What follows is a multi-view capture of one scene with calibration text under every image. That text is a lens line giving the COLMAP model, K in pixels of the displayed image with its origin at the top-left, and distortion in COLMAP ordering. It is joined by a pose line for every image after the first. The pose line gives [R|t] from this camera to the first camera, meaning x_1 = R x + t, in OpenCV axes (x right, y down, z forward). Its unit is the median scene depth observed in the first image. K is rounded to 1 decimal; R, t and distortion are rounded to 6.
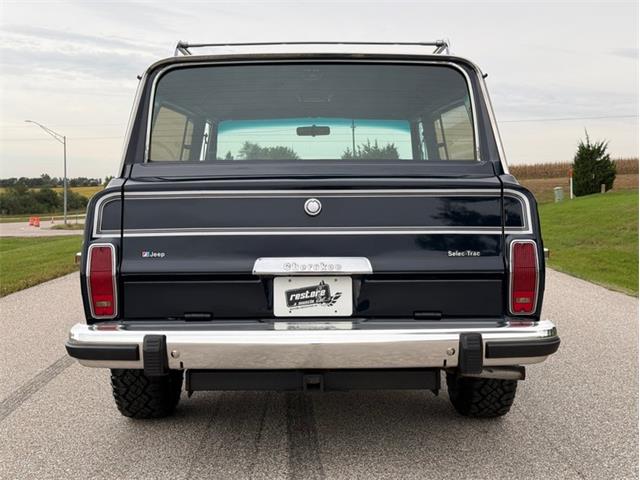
lens RADIAL K [[897.7, 0, 320.0], [0, 897.7, 240.0], [0, 0, 1]] dist [0.085860, -0.003994]
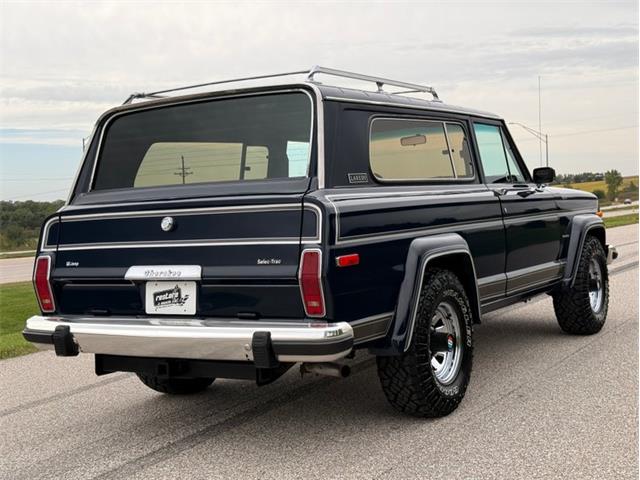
lens RADIAL K [[897.7, 0, 320.0], [0, 897.7, 240.0], [0, 0, 1]] dist [0.085860, -0.003994]
pose [[0.851851, -0.017749, -0.523484, 0.801817], [0.020192, 0.999796, -0.001042, -0.009761], [0.523395, -0.009682, 0.852035, 0.071694]]
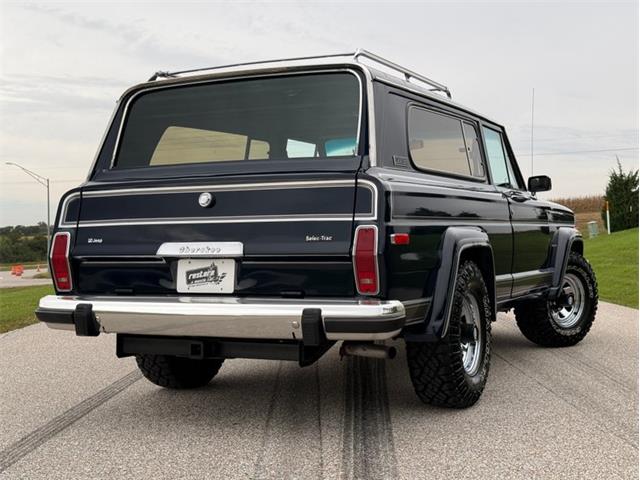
lens RADIAL K [[897.7, 0, 320.0], [0, 897.7, 240.0], [0, 0, 1]] dist [0.085860, -0.003994]
pose [[0.900607, -0.005031, -0.434605, 0.638607], [-0.013626, 0.999115, -0.039802, 0.060667], [0.434420, 0.041768, 0.899741, 0.005710]]
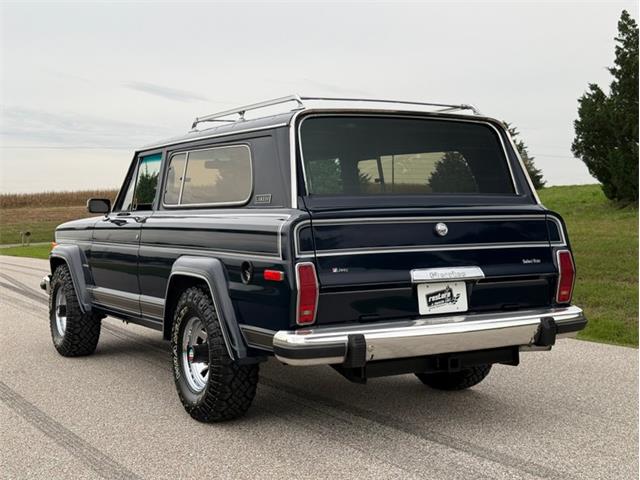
lens RADIAL K [[897.7, 0, 320.0], [0, 897.7, 240.0], [0, 0, 1]] dist [0.085860, -0.003994]
pose [[0.871440, -0.021012, 0.490052, -0.805928], [0.036248, 0.999109, -0.021618, 0.000535], [-0.489161, 0.036602, 0.871425, -0.058757]]
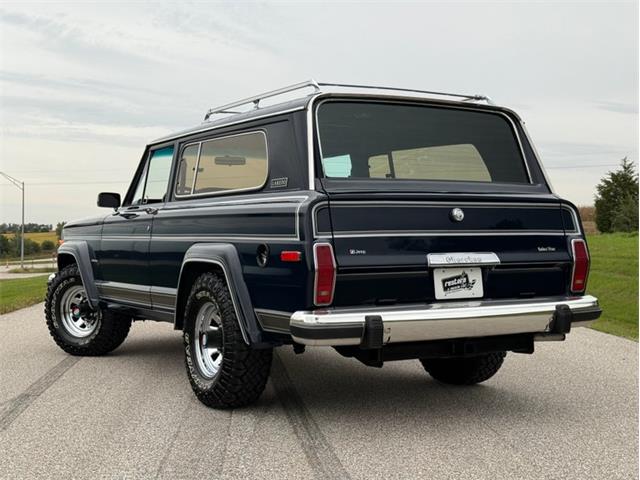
lens RADIAL K [[897.7, 0, 320.0], [0, 897.7, 240.0], [0, 0, 1]] dist [0.085860, -0.003994]
pose [[0.869713, -0.002644, 0.493551, -0.830237], [0.028342, 0.998603, -0.044593, 0.052979], [-0.492744, 0.052771, 0.868573, -0.041108]]
